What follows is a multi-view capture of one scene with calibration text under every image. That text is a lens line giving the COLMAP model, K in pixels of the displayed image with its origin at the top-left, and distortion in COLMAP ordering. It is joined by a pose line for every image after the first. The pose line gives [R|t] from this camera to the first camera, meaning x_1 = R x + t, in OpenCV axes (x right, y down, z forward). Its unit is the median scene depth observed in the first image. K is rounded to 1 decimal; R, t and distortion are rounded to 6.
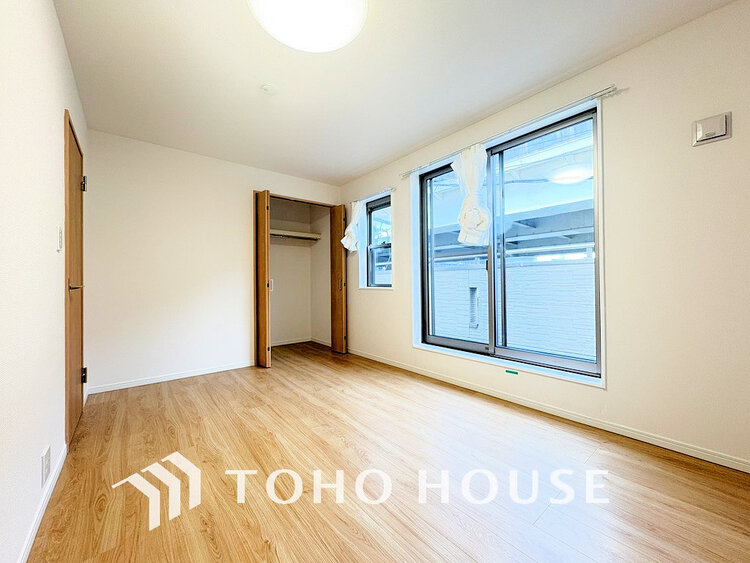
lens RADIAL K [[299.6, 0, 373.8], [0, 299.6, 281.7], [0, 0, 1]] dist [-0.000395, -0.000188]
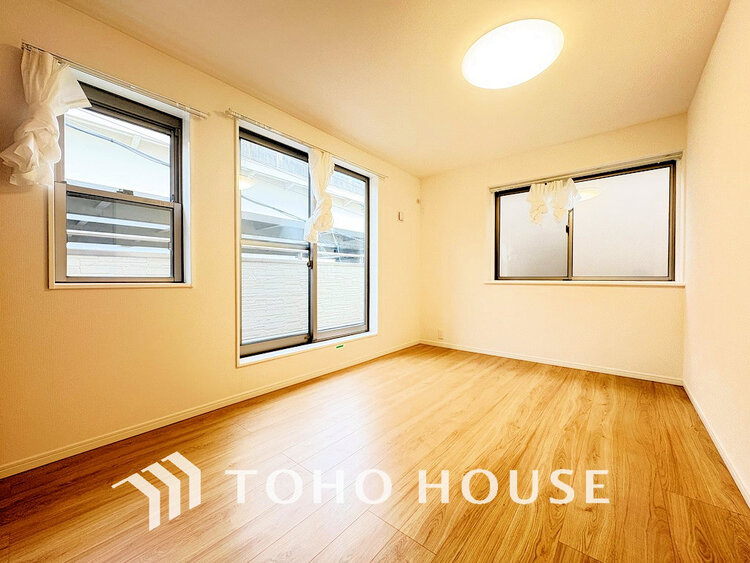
lens RADIAL K [[299.6, 0, 373.8], [0, 299.6, 281.7], [0, 0, 1]] dist [-0.000395, -0.000188]
pose [[-0.192324, -0.001847, 0.981330, -0.808631], [-0.005491, 0.999985, 0.000806, 0.019951], [-0.981316, -0.005234, -0.192331, 1.072341]]
